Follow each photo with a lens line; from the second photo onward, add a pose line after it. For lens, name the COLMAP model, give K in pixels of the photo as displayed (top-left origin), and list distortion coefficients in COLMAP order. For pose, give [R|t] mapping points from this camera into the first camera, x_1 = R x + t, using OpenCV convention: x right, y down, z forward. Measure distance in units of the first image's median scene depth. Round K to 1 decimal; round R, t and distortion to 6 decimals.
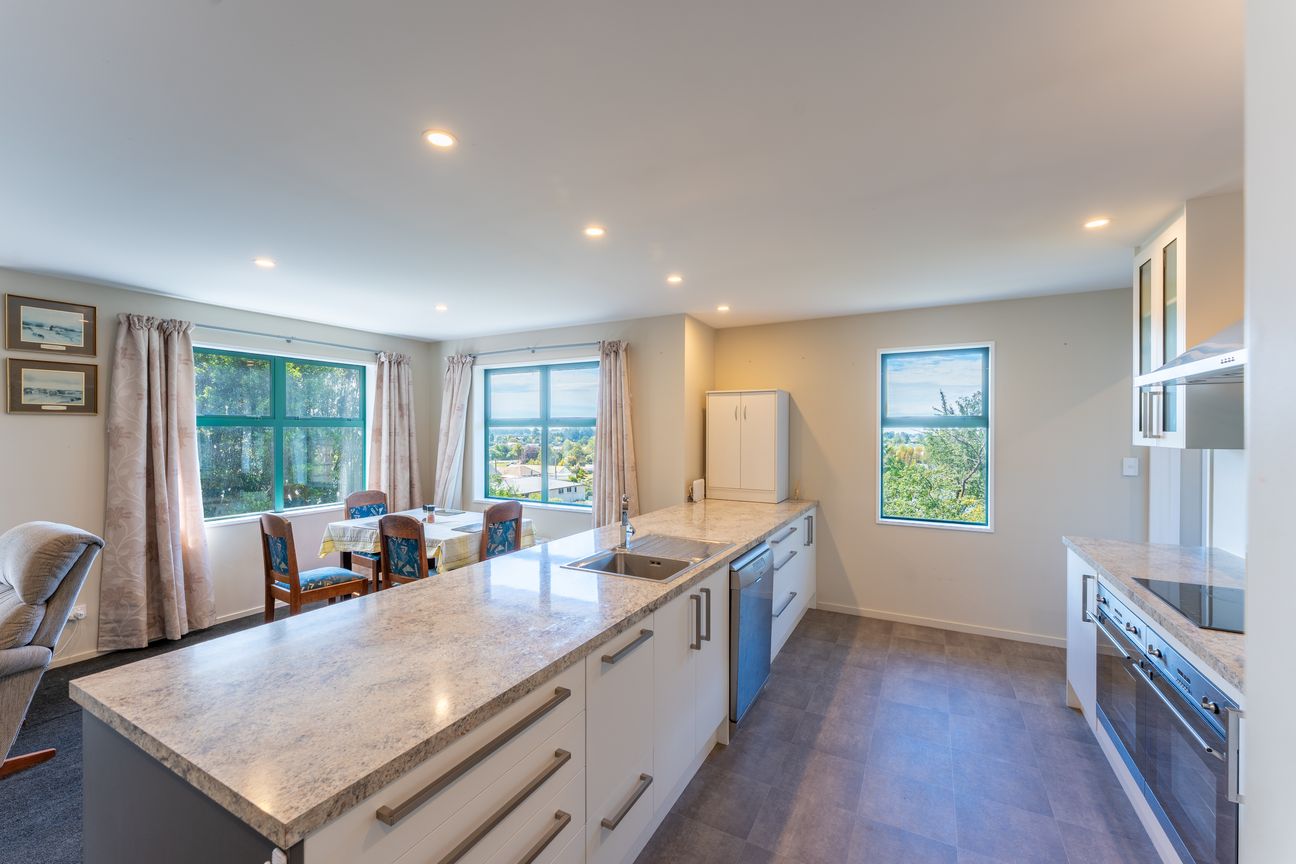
lens RADIAL K [[519.8, 0, 649.4], [0, 519.8, 431.7], [0, 0, 1]] dist [0.000201, -0.000141]
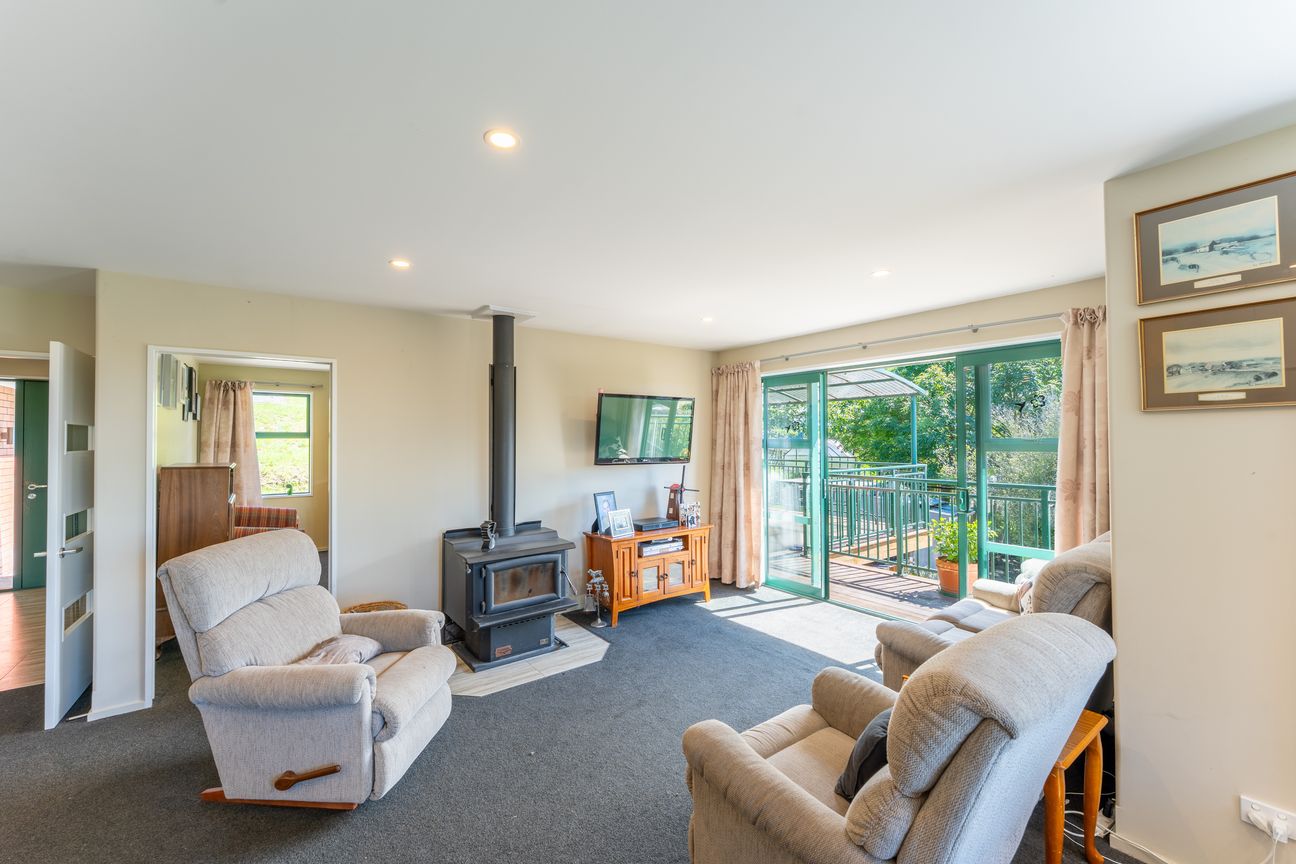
lens RADIAL K [[519.8, 0, 648.7], [0, 519.8, 432.8], [0, 0, 1]] dist [0.000201, -0.000141]
pose [[-0.416873, -0.012320, -0.908881, -0.413363], [0.004900, 0.999863, -0.015801, -0.004175], [0.908951, -0.011041, -0.416756, 0.662841]]
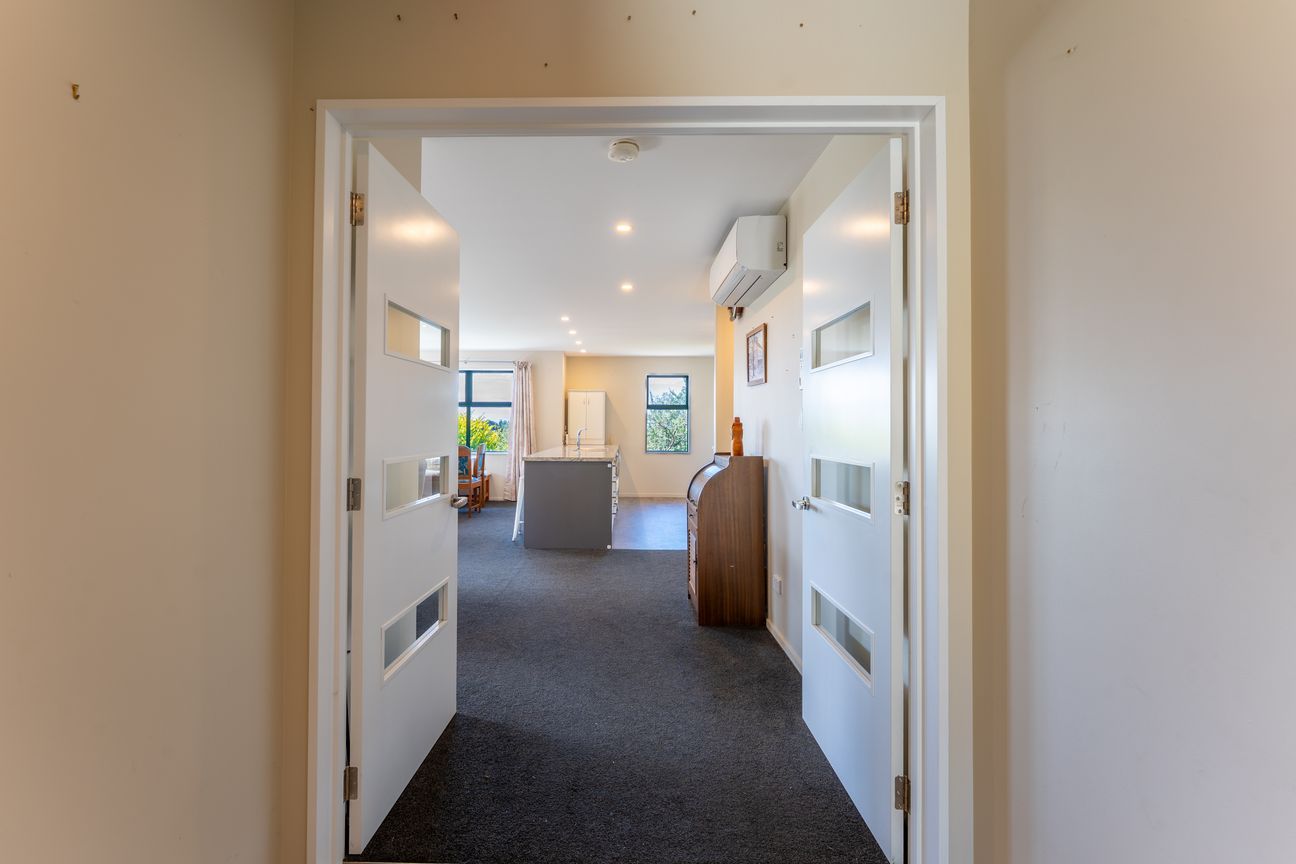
lens RADIAL K [[545.3, 0, 621.6], [0, 545.3, 422.5], [0, 0, 1]] dist [-0.000310, -0.000002]
pose [[0.883432, 0.004378, 0.468539, -0.891129], [-0.001713, 0.999980, -0.006114, 0.076630], [-0.468556, 0.004598, 0.883422, -1.199336]]
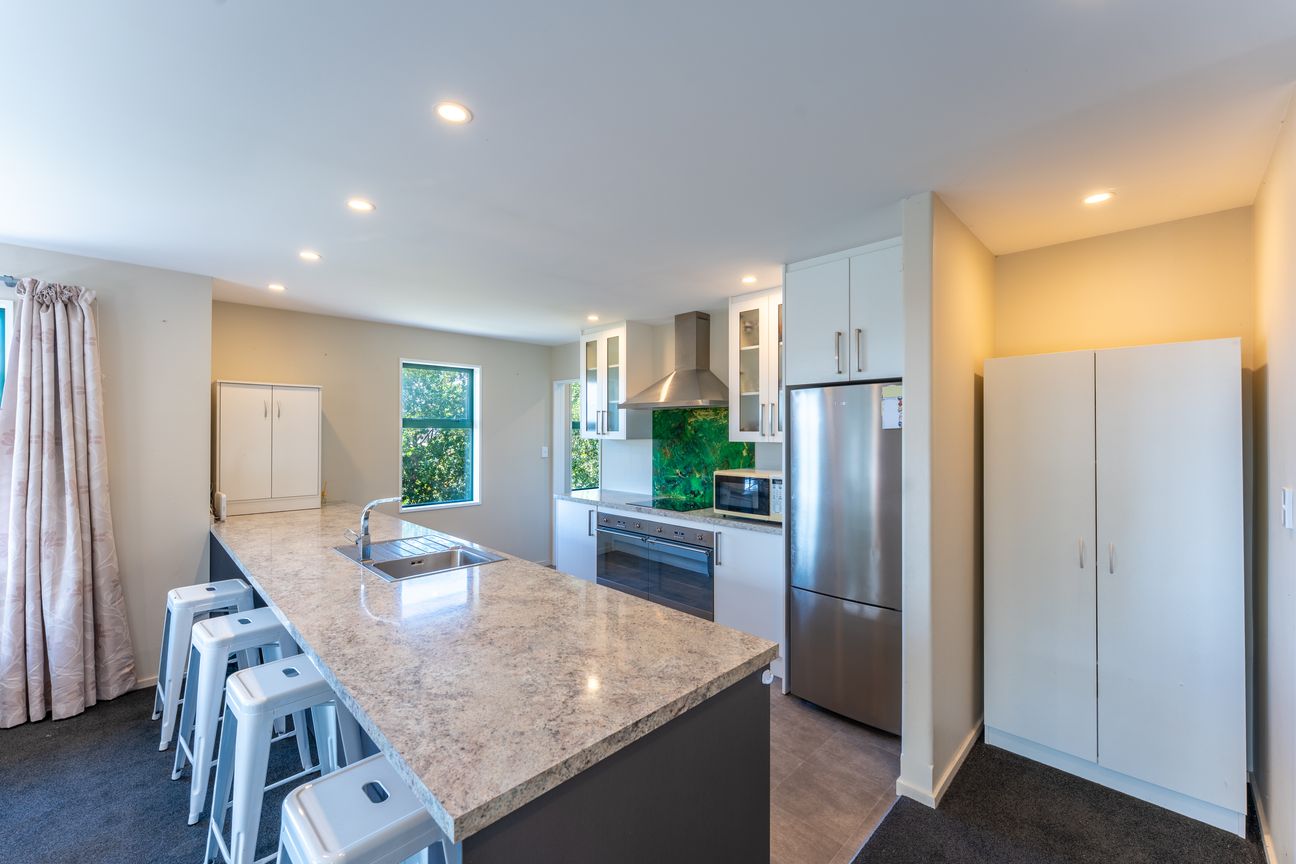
lens RADIAL K [[519.8, 0, 641.8], [0, 519.8, 430.8], [0, 0, 1]] dist [0.000201, -0.000141]
pose [[0.288270, 0.000117, 0.957549, -0.598824], [-0.000038, 1.000000, -0.000111, -0.001209], [-0.957549, -0.000004, 0.288270, 0.212822]]
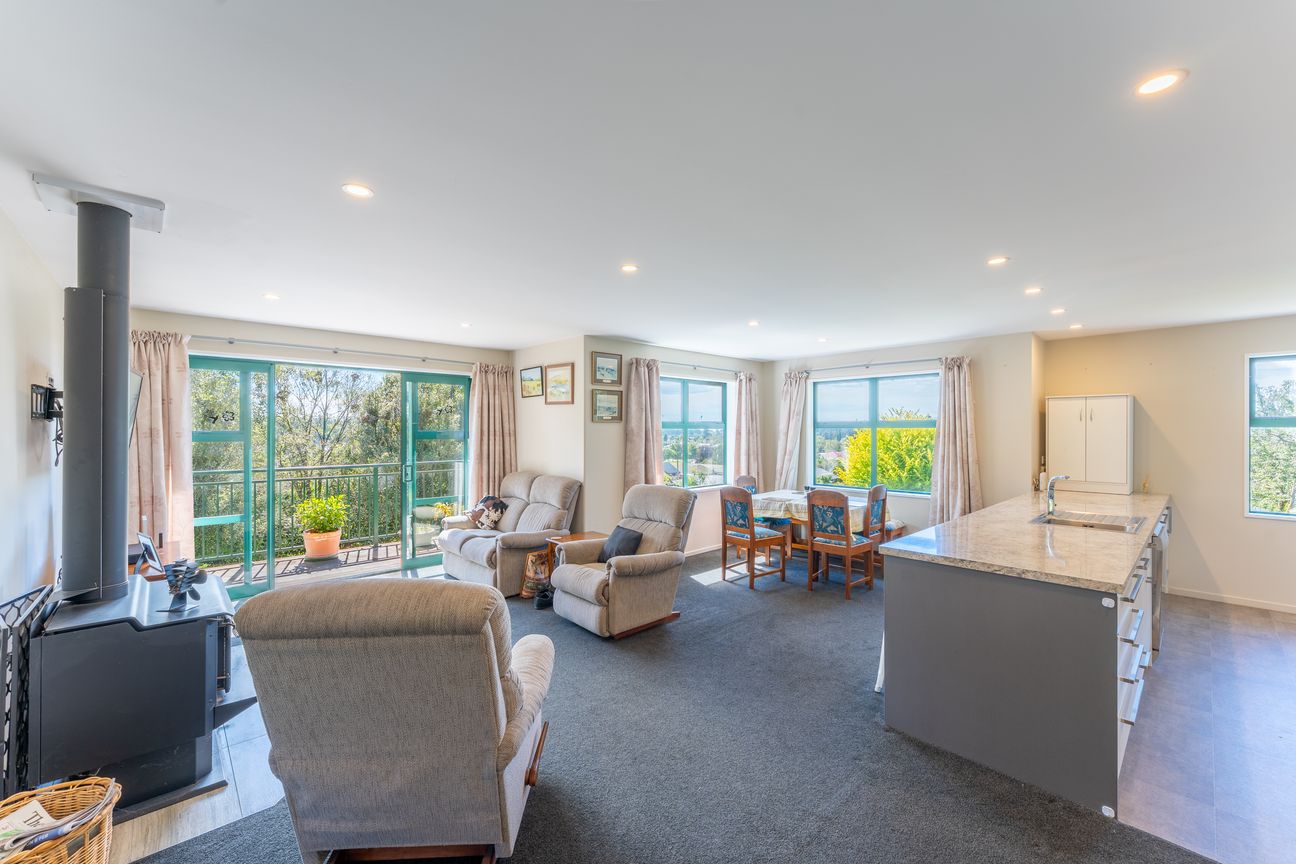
lens RADIAL K [[519.8, 0, 645.2], [0, 519.8, 432.2], [0, 0, 1]] dist [0.000201, -0.000141]
pose [[0.948088, -0.002489, -0.317998, -0.484728], [0.002645, 0.999997, 0.000057, -0.000552], [0.317997, -0.000895, 0.948091, -0.498226]]
